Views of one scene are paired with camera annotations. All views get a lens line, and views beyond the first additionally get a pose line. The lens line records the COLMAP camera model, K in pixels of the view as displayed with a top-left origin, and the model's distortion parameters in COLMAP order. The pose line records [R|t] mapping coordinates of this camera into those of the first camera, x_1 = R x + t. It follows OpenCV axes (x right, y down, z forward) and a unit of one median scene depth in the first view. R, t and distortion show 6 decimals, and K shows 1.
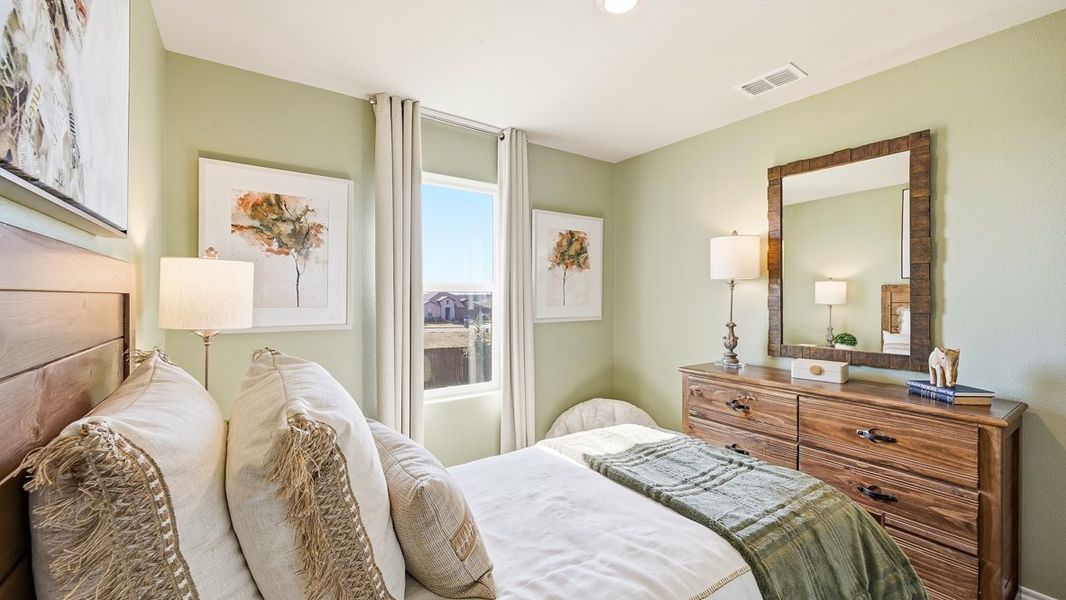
lens RADIAL K [[428.4, 0, 532.0], [0, 428.4, 296.0], [0, 0, 1]] dist [0.002593, -0.001975]
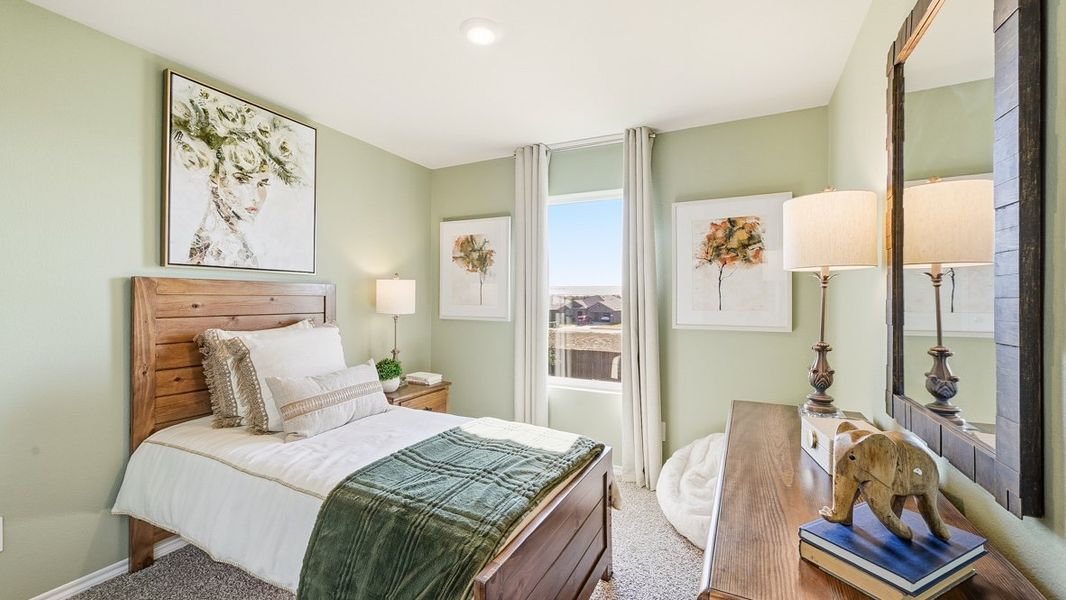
lens RADIAL K [[428.4, 0, 531.5], [0, 428.4, 298.0], [0, 0, 1]] dist [0.002593, -0.001975]
pose [[0.477293, 0.000668, -0.878744, 0.846713], [-0.004619, 0.999988, -0.001748, 0.001498], [0.878732, 0.004893, 0.477290, 0.390542]]
